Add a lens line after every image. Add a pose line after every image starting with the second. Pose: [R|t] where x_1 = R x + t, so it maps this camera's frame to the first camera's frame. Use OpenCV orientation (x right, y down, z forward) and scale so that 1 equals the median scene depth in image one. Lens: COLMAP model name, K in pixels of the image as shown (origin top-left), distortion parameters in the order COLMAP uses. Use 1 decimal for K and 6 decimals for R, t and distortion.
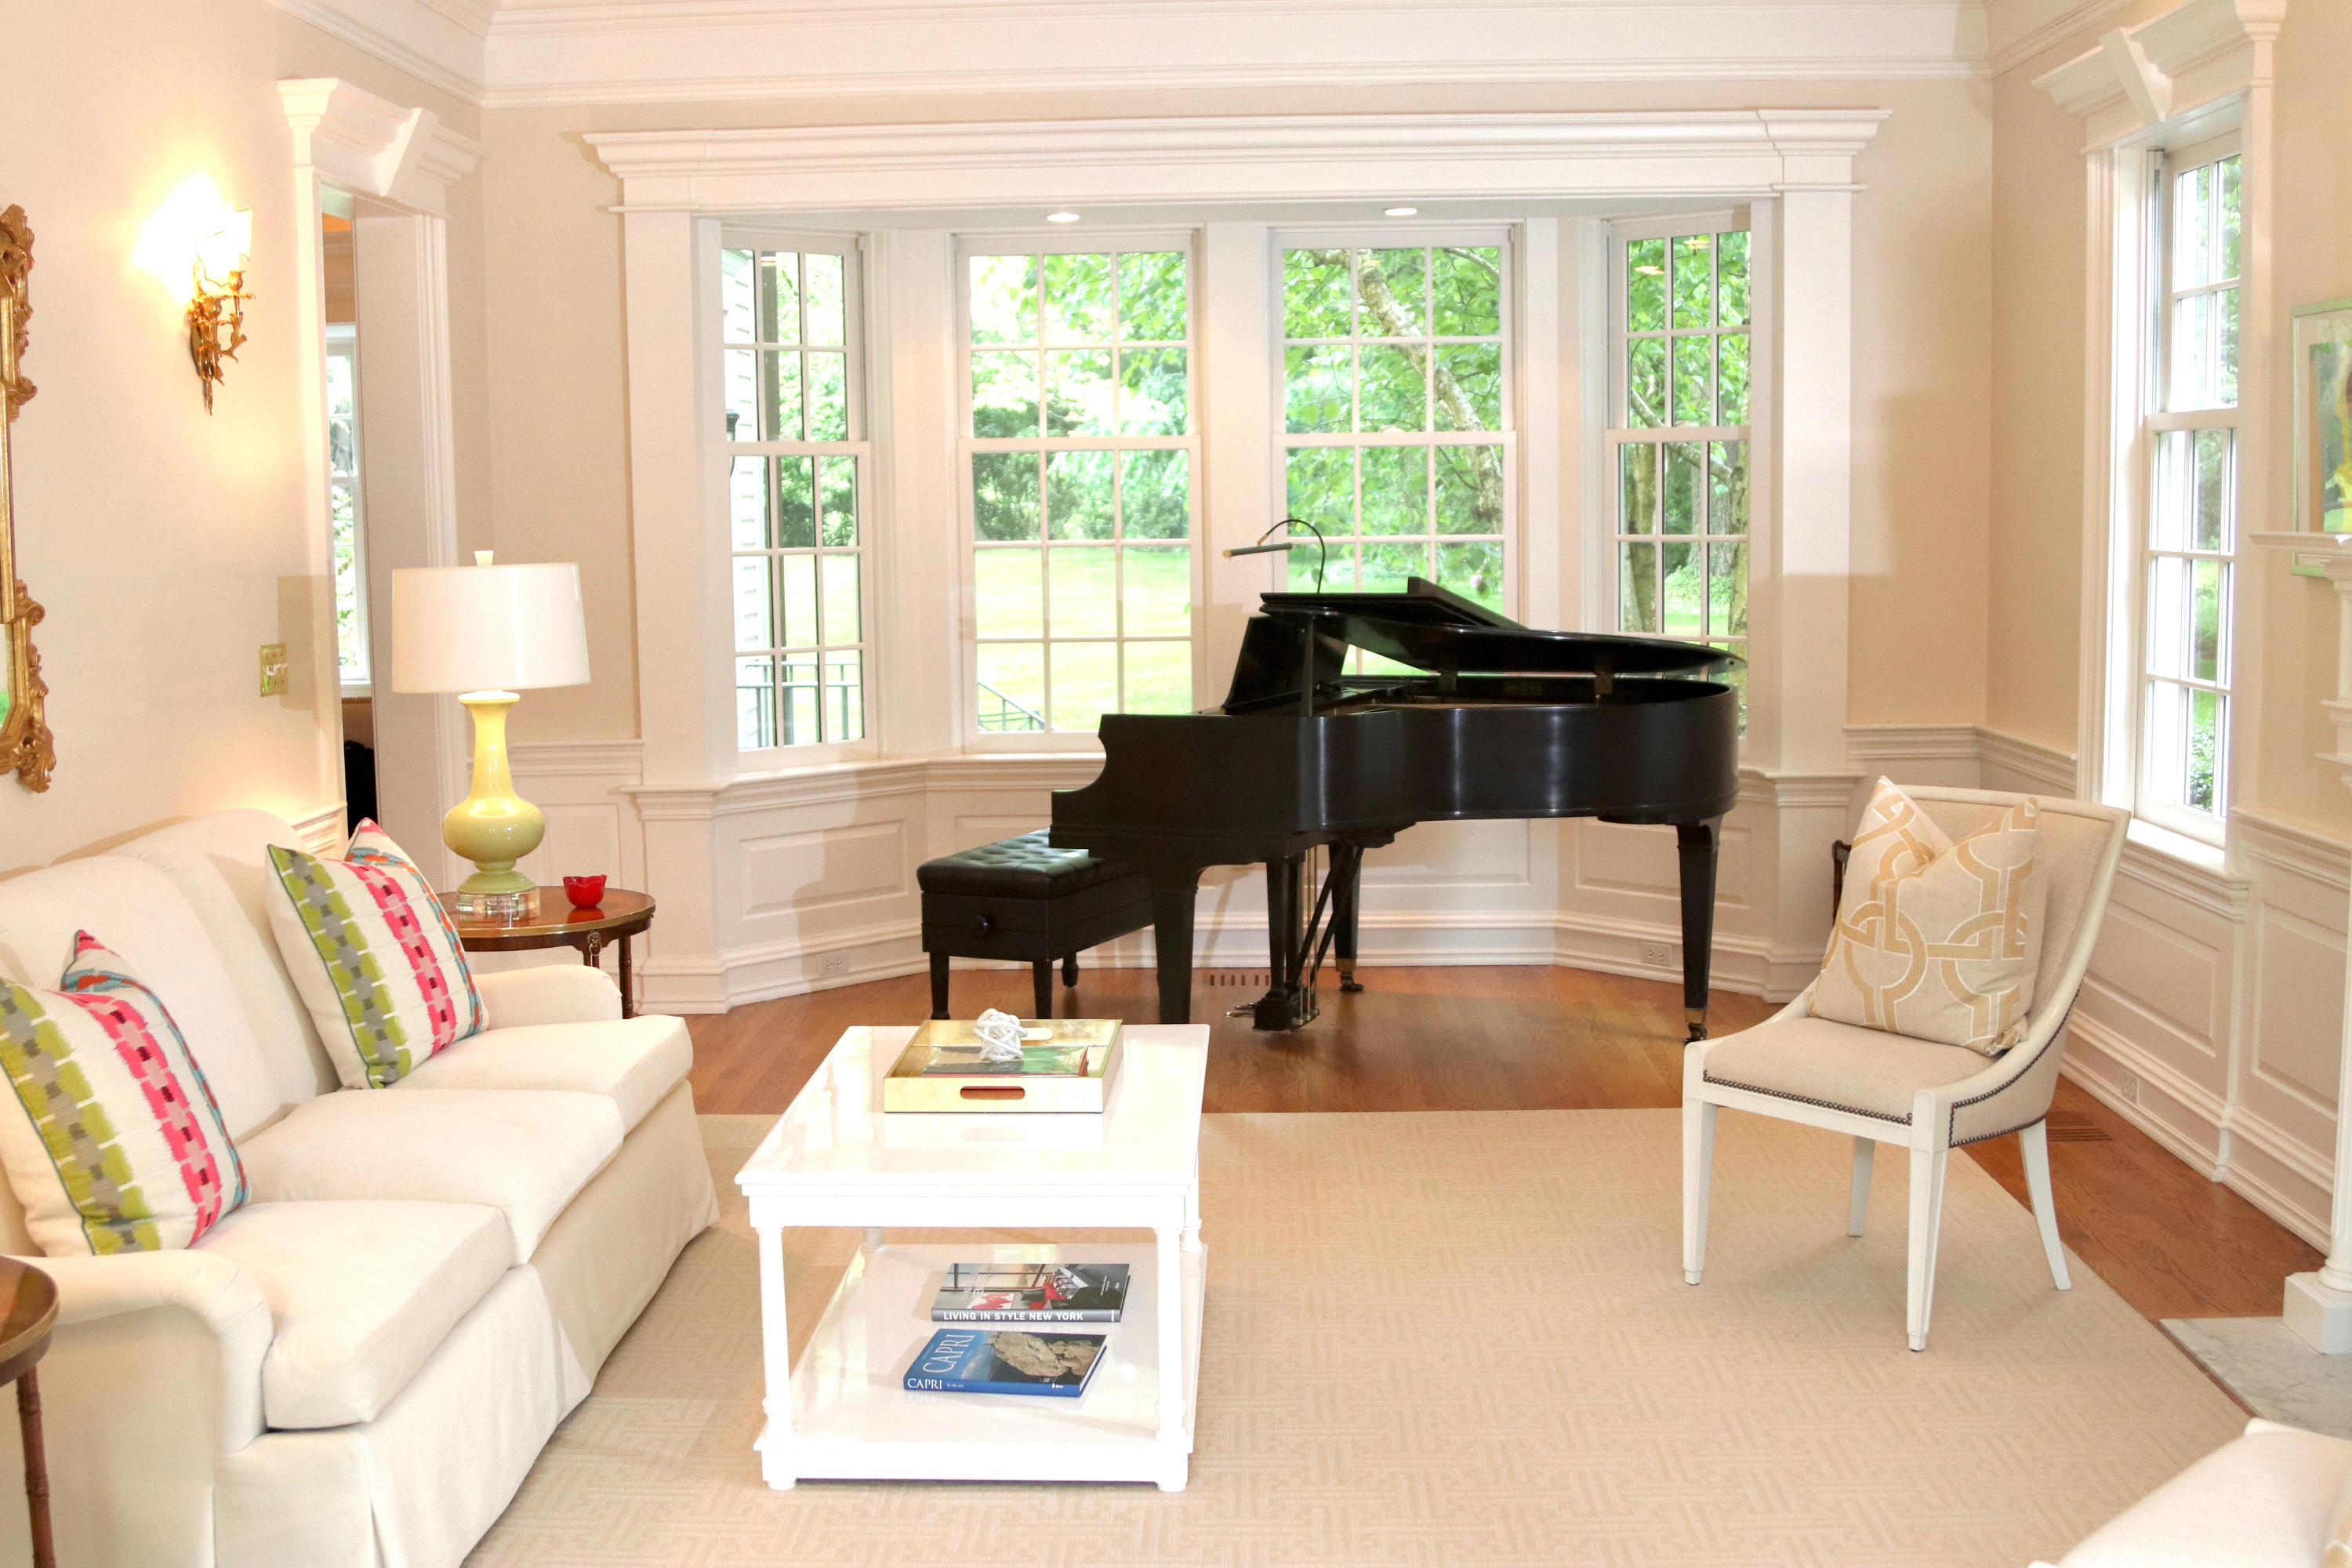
lens RADIAL K [[2647.2, 0, 1176.2], [0, 2647.2, 797.4], [0, 0, 1]] dist [-0.121384, 0.000000]
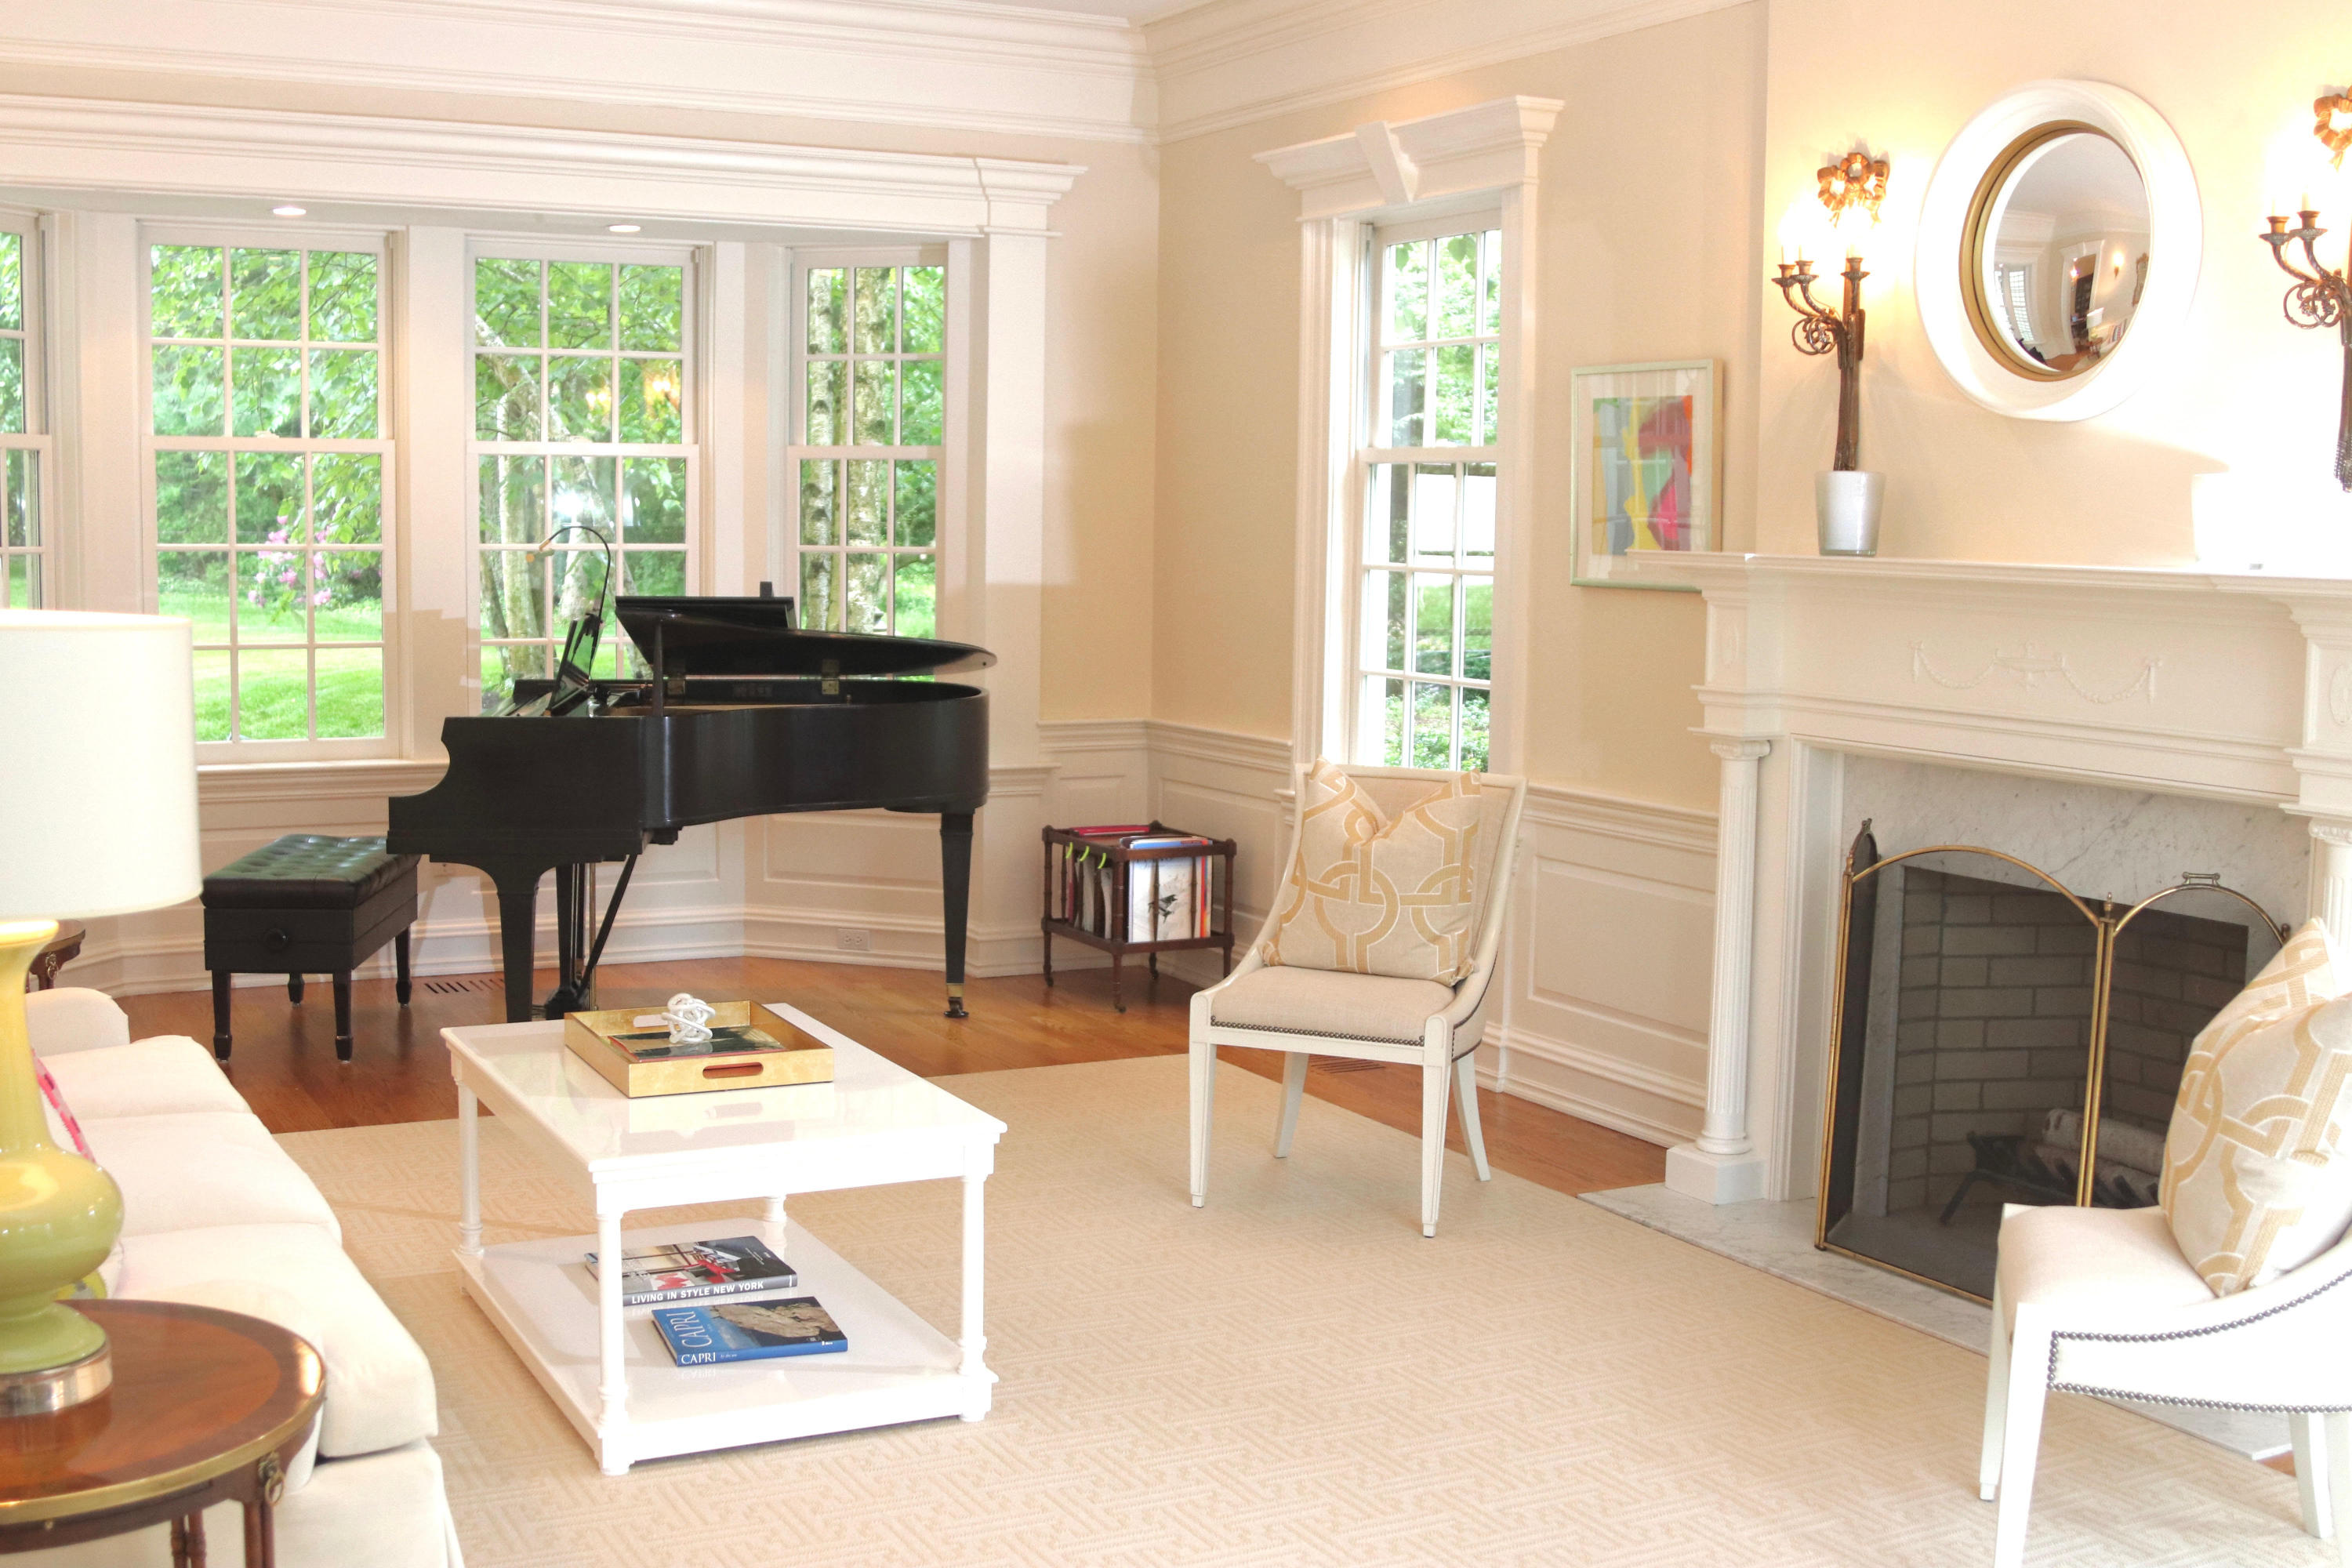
lens RADIAL K [[2647.2, 0, 1171.6], [0, 2647.2, 780.0], [0, 0, 1]] dist [-0.121384, 0.000000]
pose [[0.867610, -0.022608, 0.496732, -0.345572], [0.029232, 0.999557, -0.005565, 0.006888], [-0.496386, 0.019348, 0.867886, 0.012862]]
